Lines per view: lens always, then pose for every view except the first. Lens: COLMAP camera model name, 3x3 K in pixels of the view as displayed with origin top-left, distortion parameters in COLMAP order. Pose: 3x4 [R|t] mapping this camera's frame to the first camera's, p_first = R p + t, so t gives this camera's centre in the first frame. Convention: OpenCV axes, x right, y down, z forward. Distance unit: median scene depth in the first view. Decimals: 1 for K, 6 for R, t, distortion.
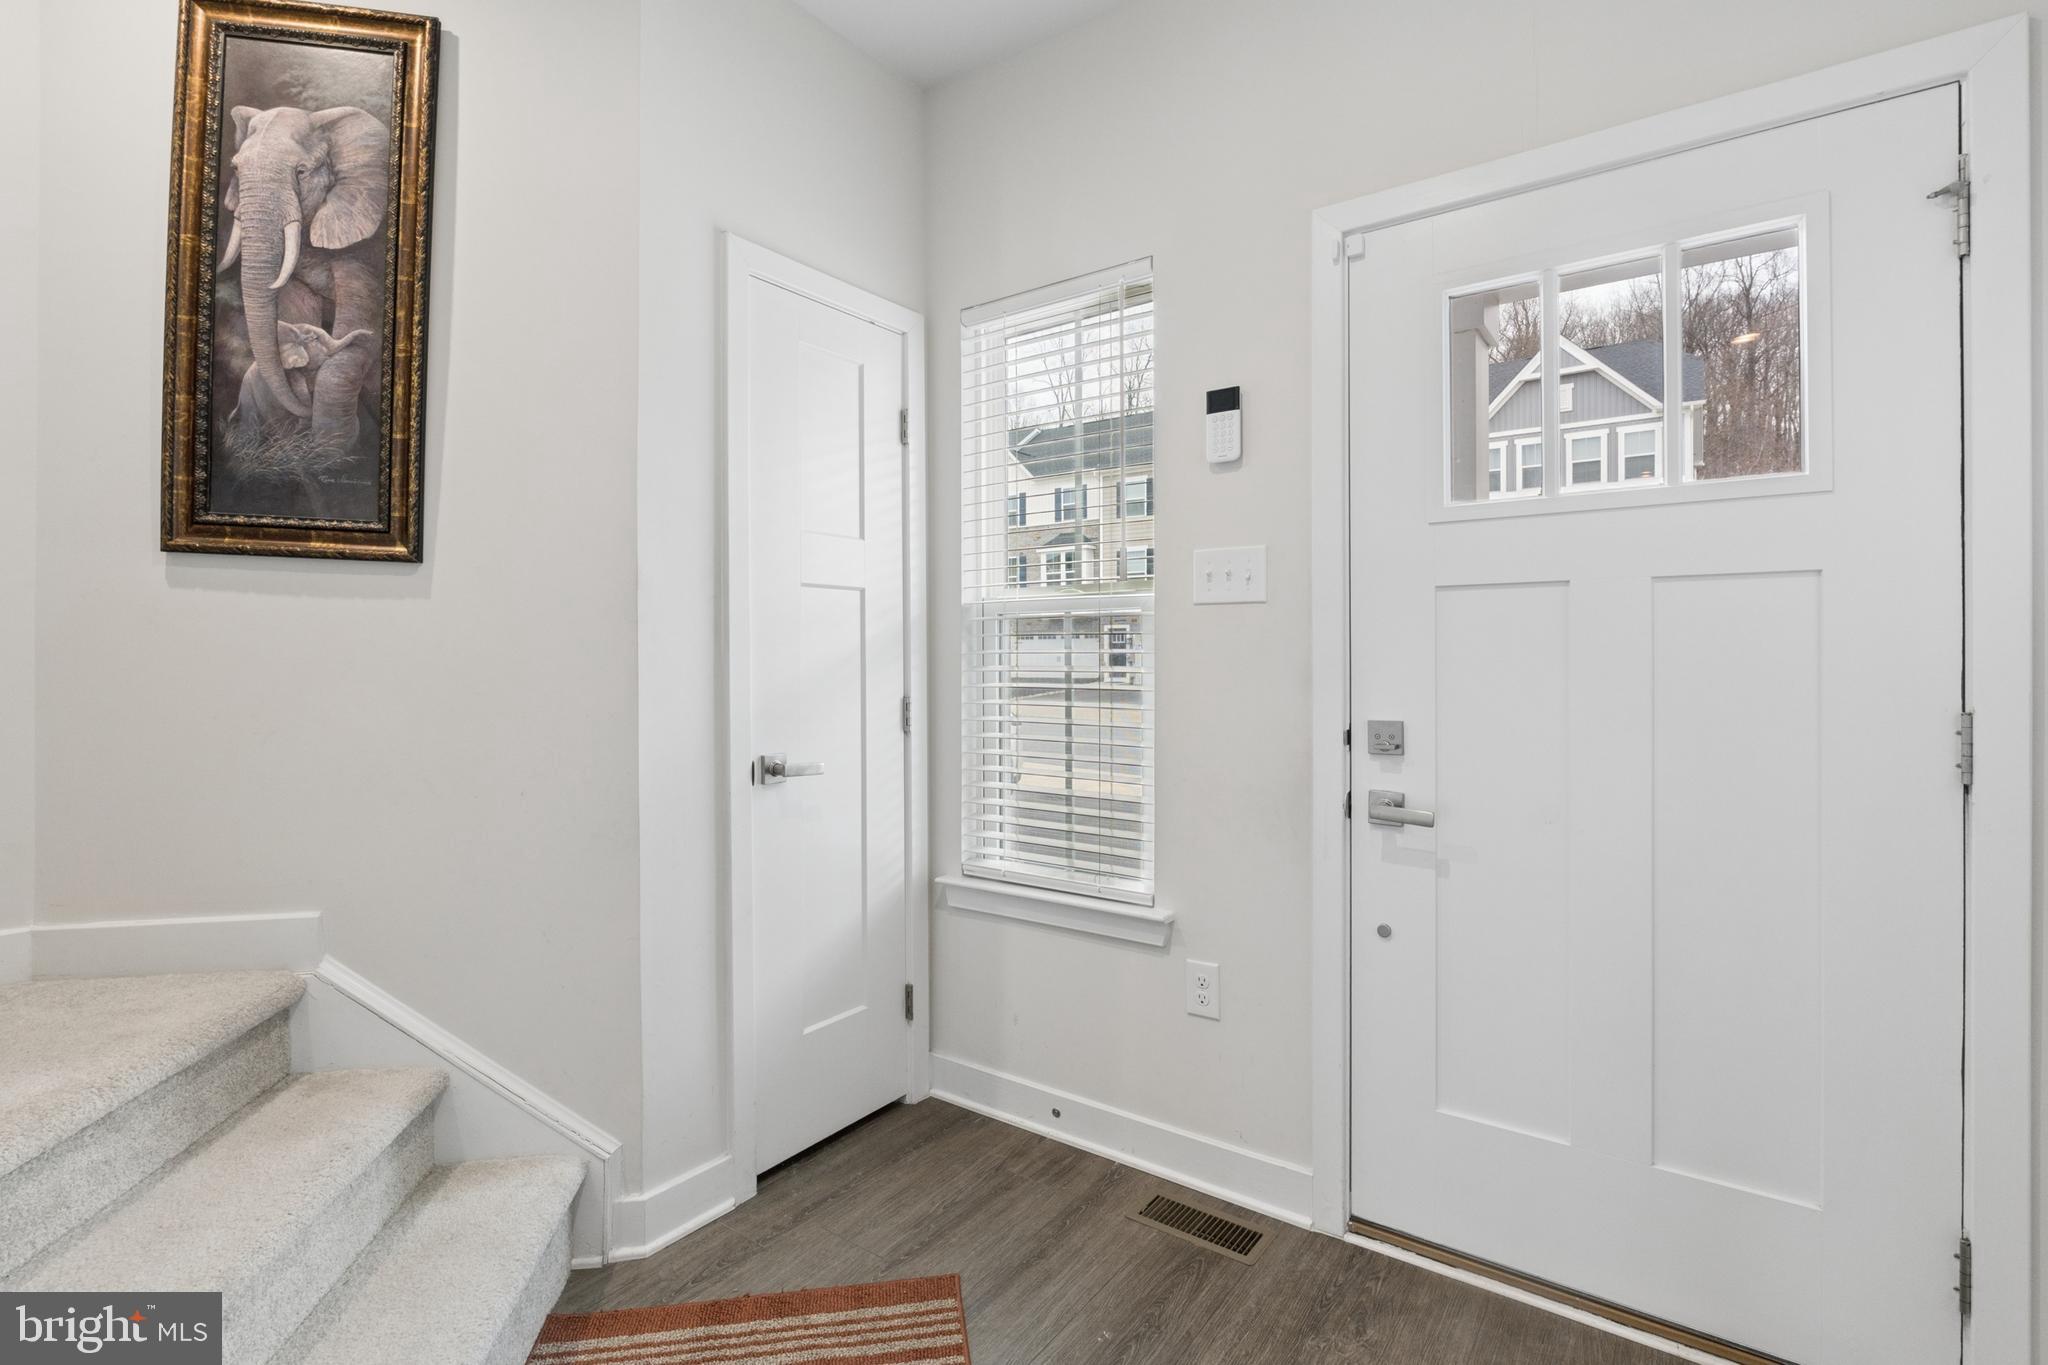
lens RADIAL K [[943.2, 0, 1003.4], [0, 943.2, 670.5], [0, 0, 1]] dist [-0.009261, 0.000982]
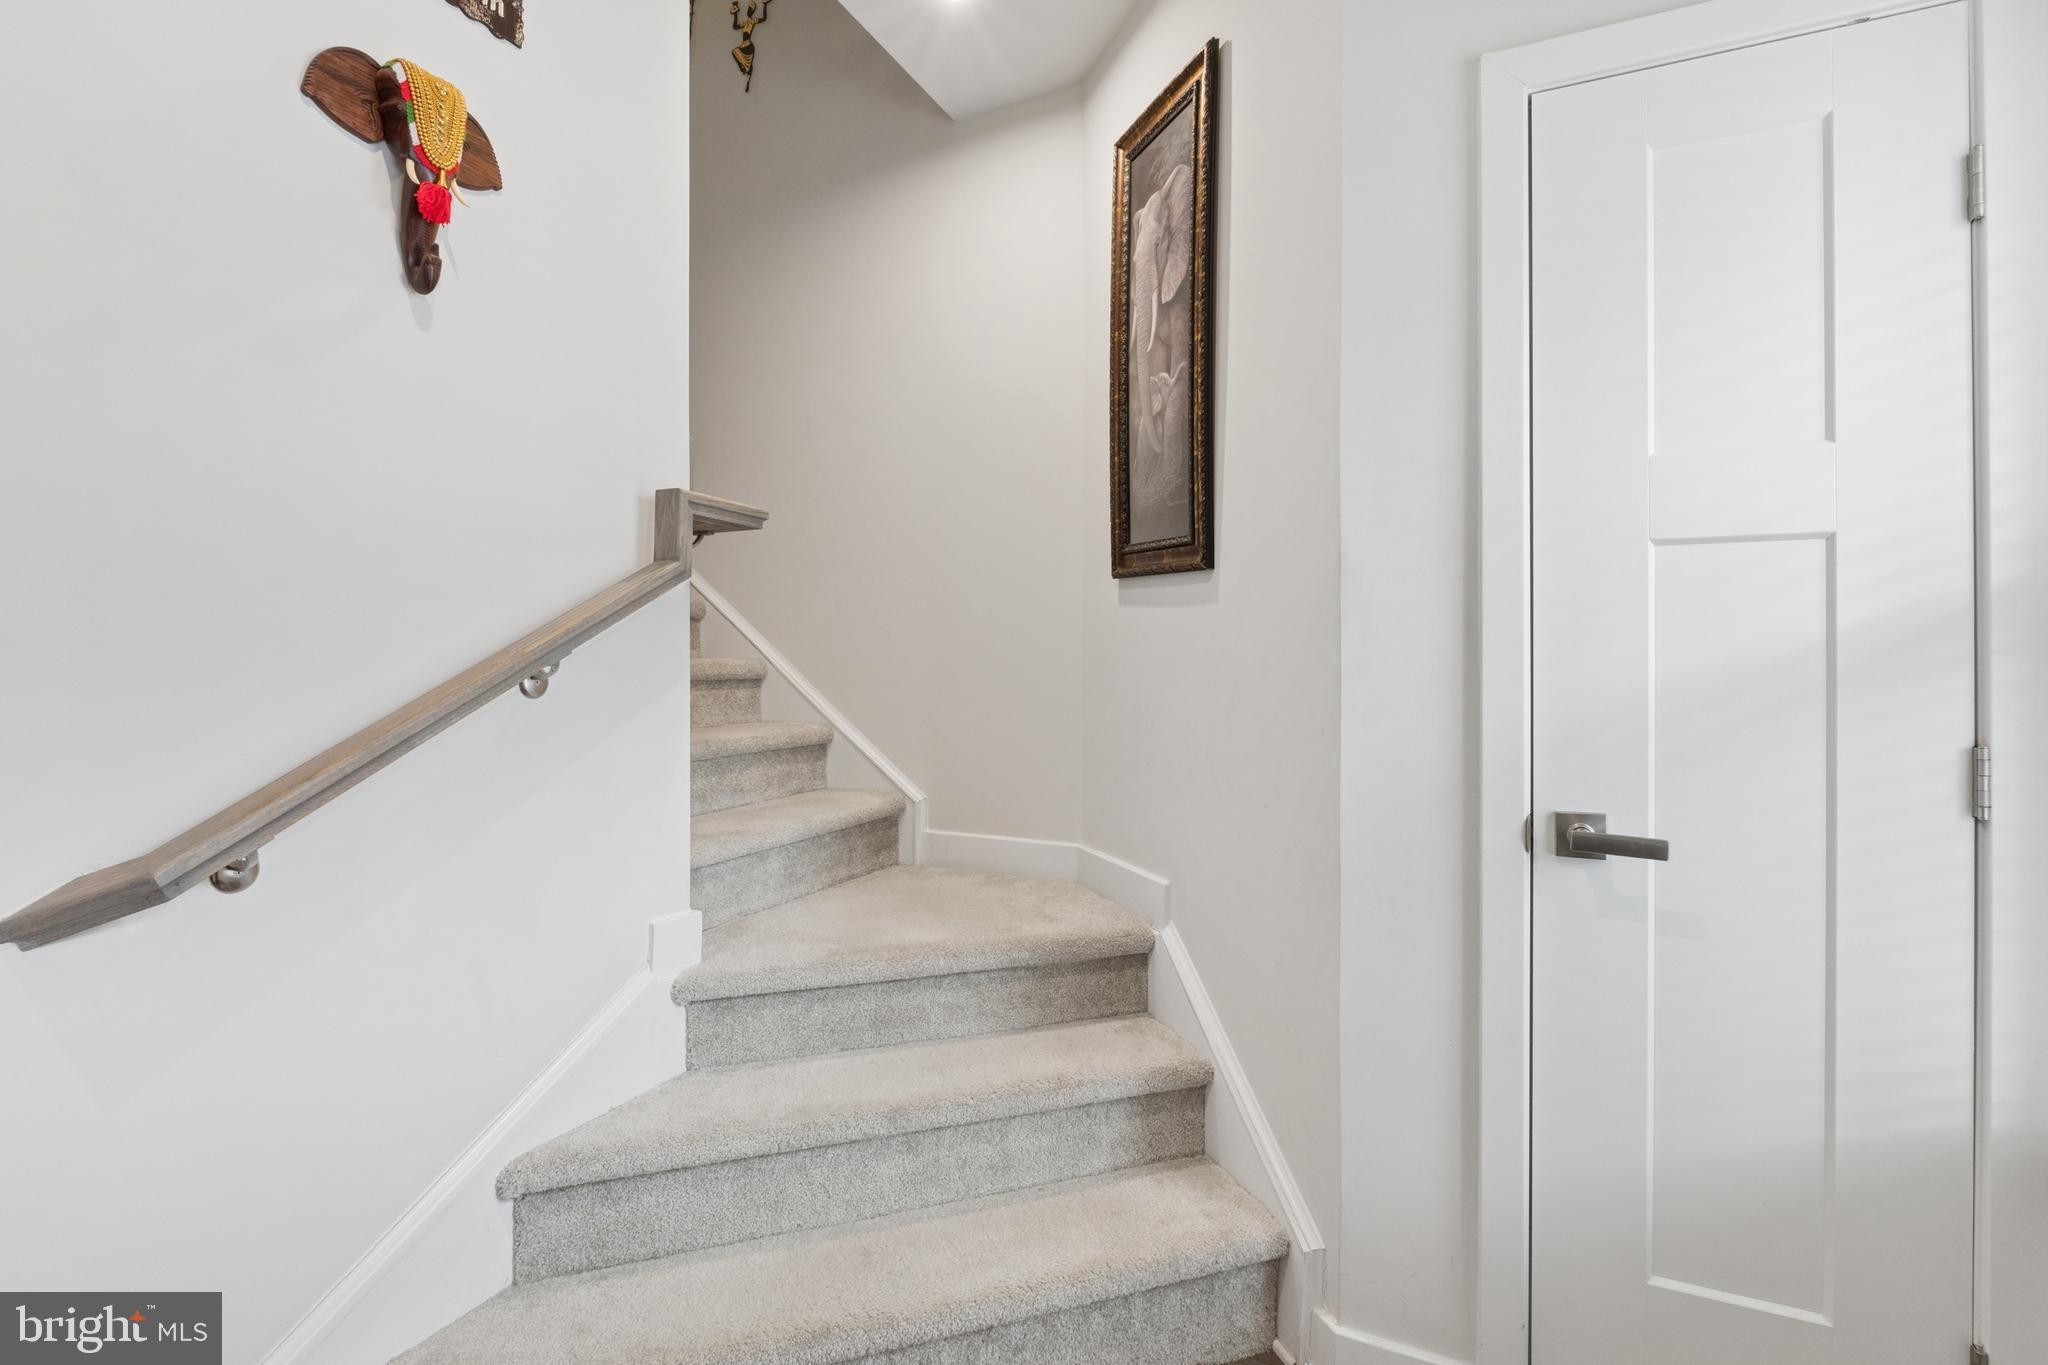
lens RADIAL K [[943.2, 0, 1015.8], [0, 943.2, 666.2], [0, 0, 1]] dist [-0.009261, 0.000982]
pose [[0.201415, 0.010511, -0.979450, 0.361333], [-0.016303, 0.999840, 0.007377, -0.011742], [0.979370, 0.014482, 0.201554, 0.582212]]
